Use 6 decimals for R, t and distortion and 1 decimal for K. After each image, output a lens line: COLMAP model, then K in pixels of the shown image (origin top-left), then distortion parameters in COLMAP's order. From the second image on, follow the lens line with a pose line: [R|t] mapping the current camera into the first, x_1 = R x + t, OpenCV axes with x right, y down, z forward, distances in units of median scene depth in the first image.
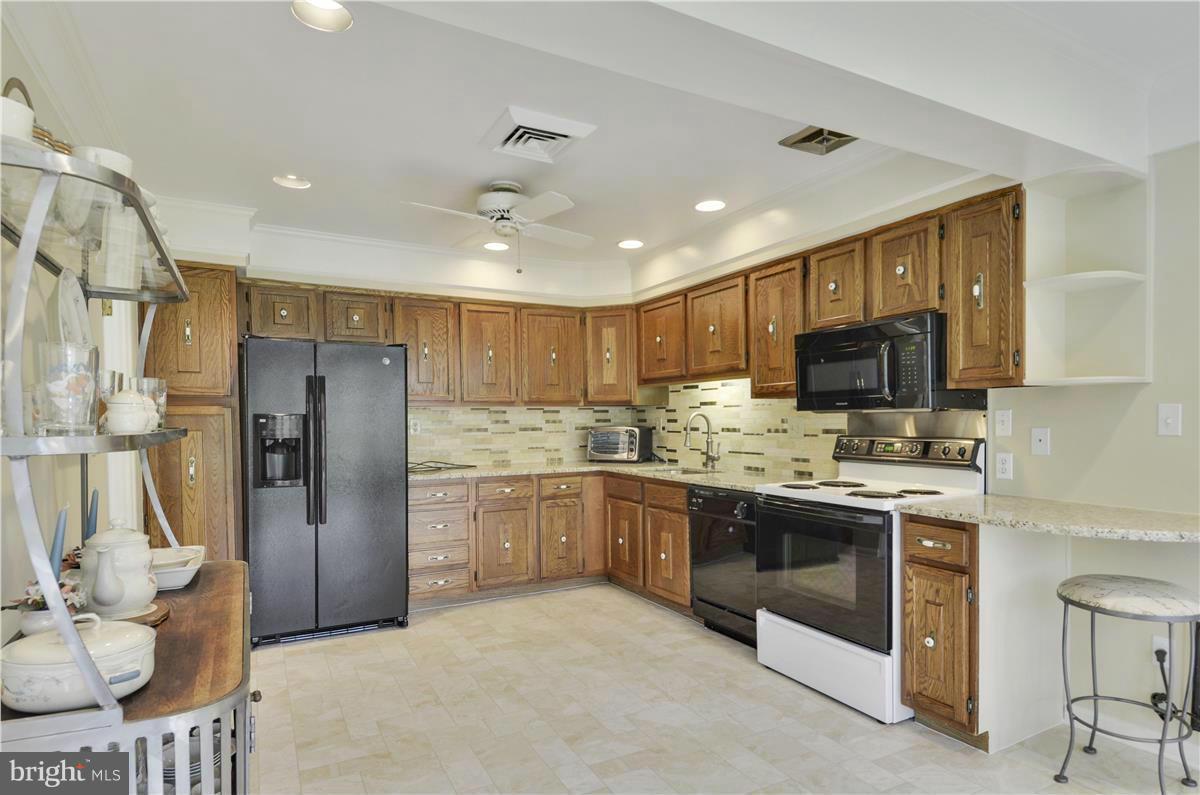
lens RADIAL K [[642.9, 0, 597.6], [0, 642.9, 408.5], [0, 0, 1]] dist [0.035024, -0.002823]
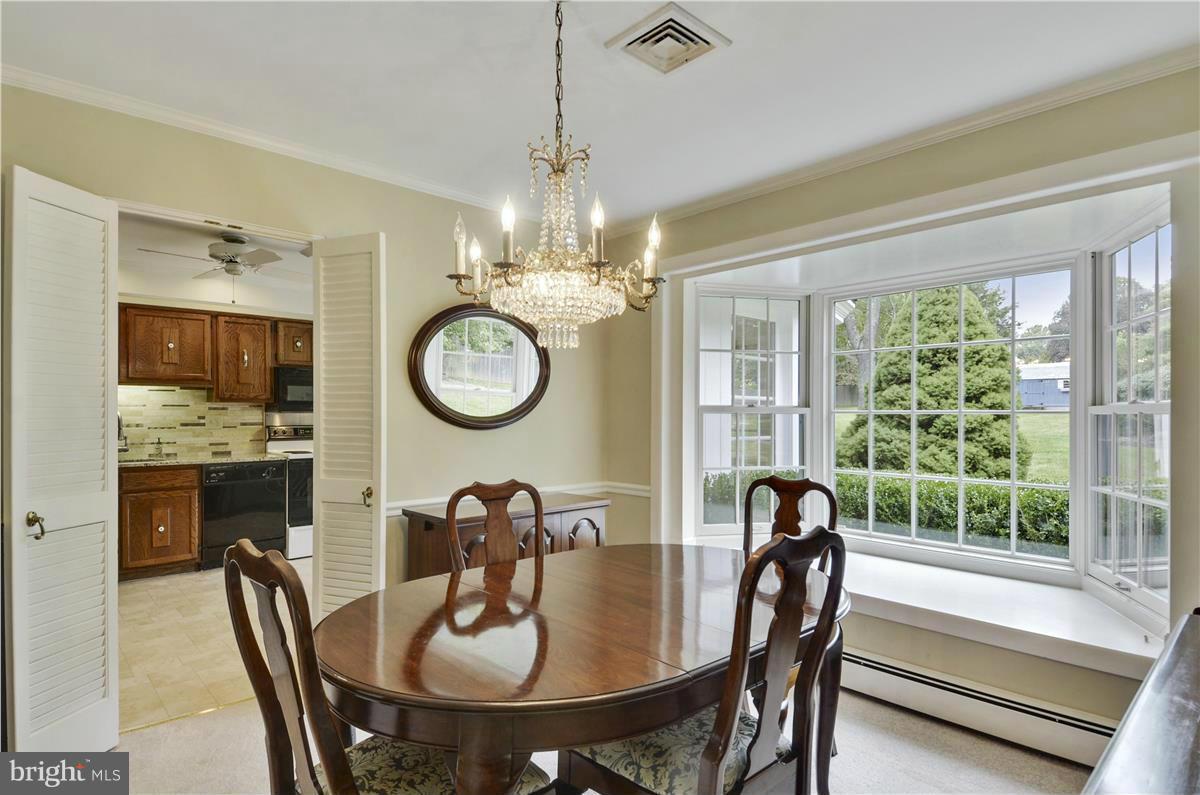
lens RADIAL K [[642.9, 0, 601.1], [0, 642.9, 408.4], [0, 0, 1]] dist [0.035024, -0.002823]
pose [[-0.248469, 0.012612, 0.968558, -1.339384], [-0.013447, 0.999774, -0.016468, 0.011105], [-0.968546, -0.017116, -0.248244, 0.519335]]
